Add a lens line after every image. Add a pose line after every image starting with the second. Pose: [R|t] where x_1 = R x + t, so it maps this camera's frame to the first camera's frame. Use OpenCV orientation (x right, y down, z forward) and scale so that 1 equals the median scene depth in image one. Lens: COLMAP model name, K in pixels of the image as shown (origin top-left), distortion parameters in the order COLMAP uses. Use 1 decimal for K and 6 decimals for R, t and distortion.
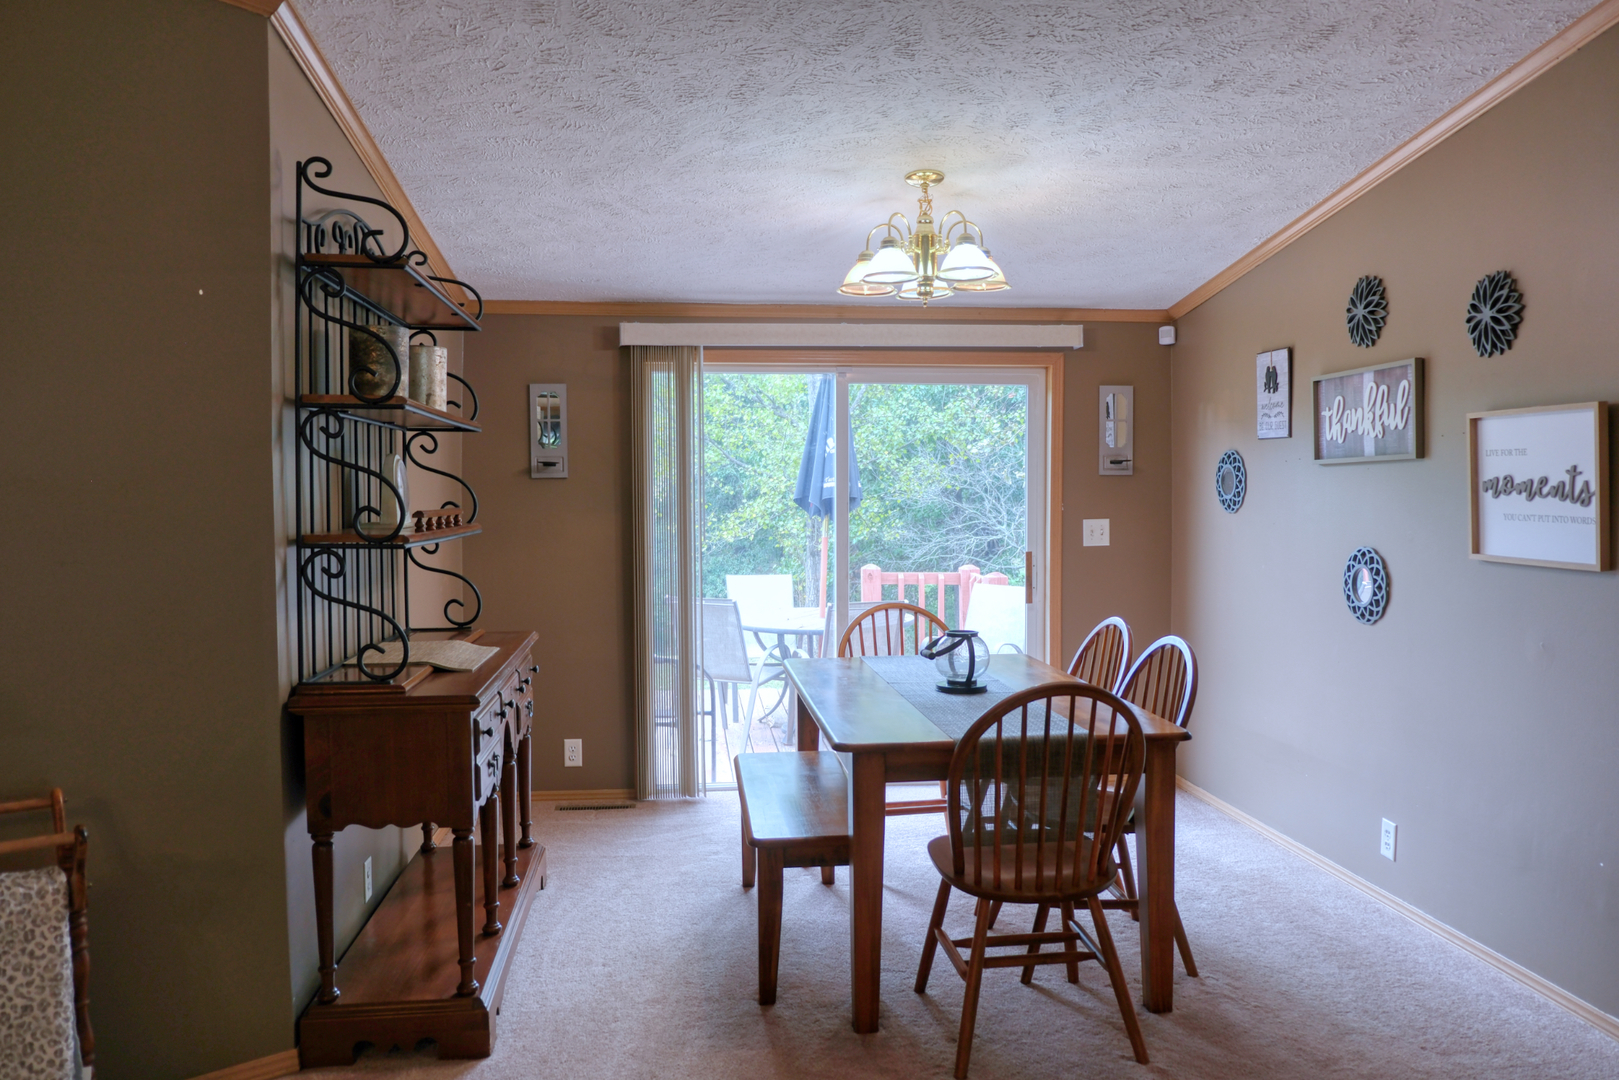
lens RADIAL K [[1245.4, 0, 809.0], [0, 1245.4, 536.2], [0, 0, 1]] dist [-0.042667, 0.031950]
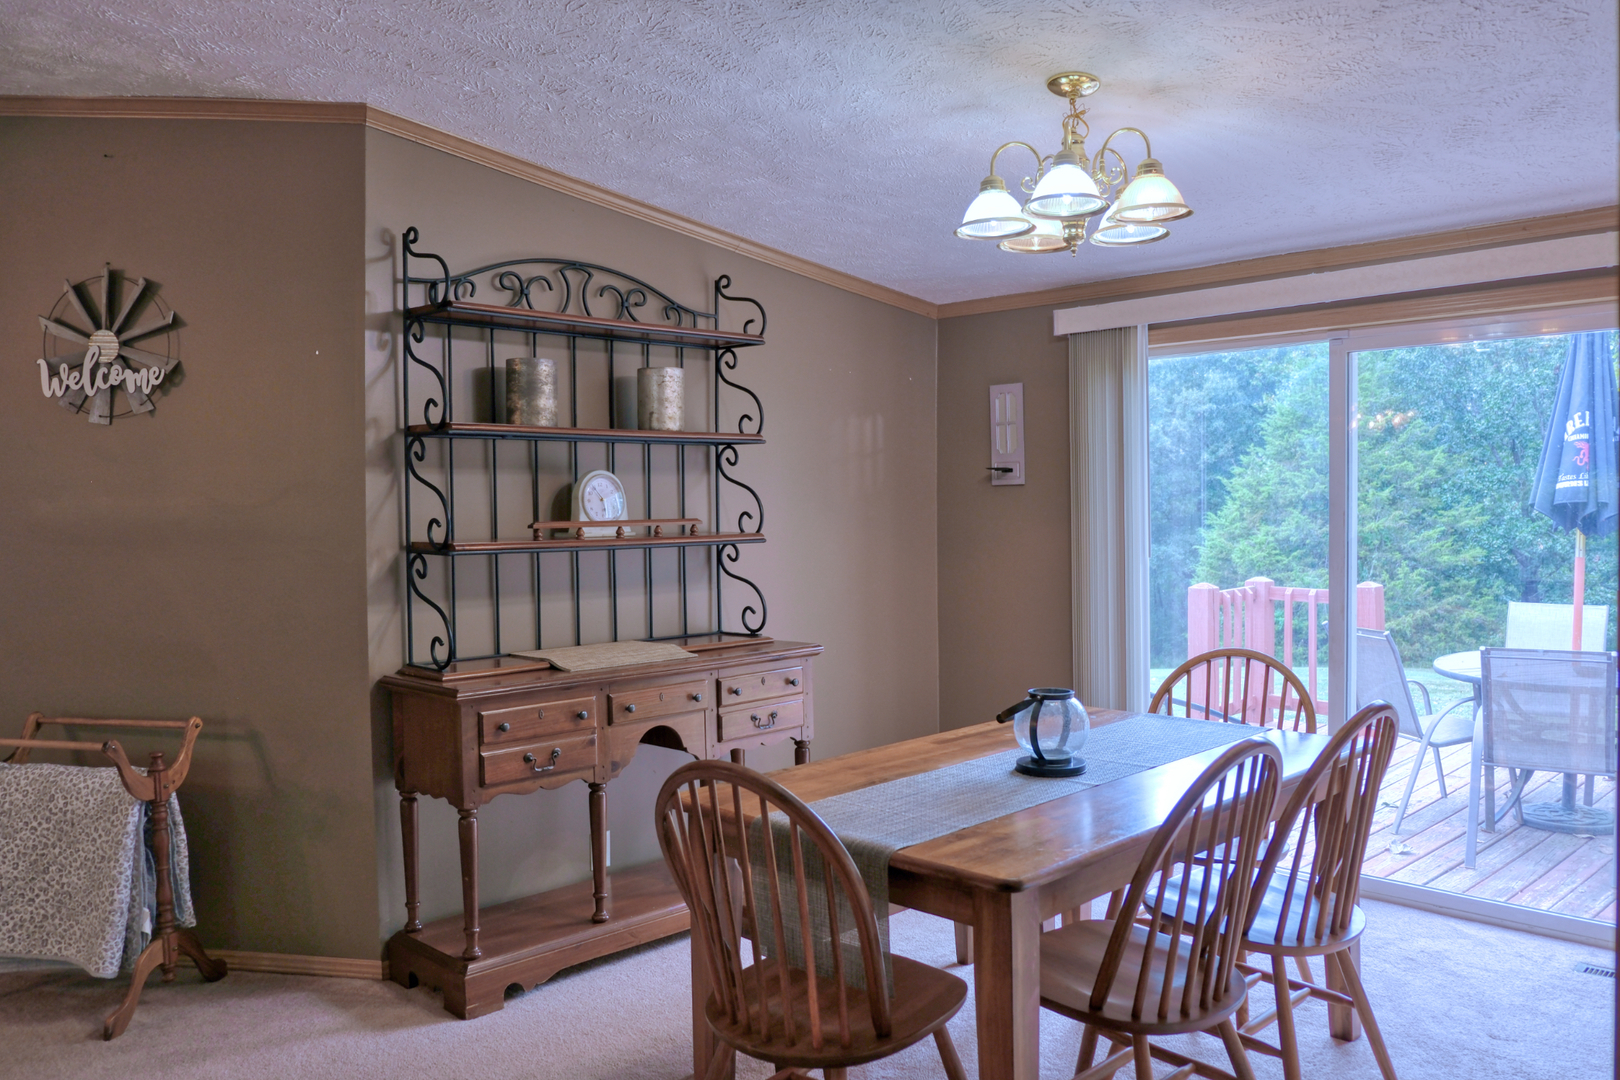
lens RADIAL K [[1246.1, 0, 811.1], [0, 1246.1, 538.5], [0, 0, 1]] dist [-0.042667, 0.031950]
pose [[0.625020, 0.020760, -0.780333, 0.438384], [-0.019596, 0.999749, 0.010901, -0.014025], [0.780363, 0.008478, 0.625269, 0.306459]]
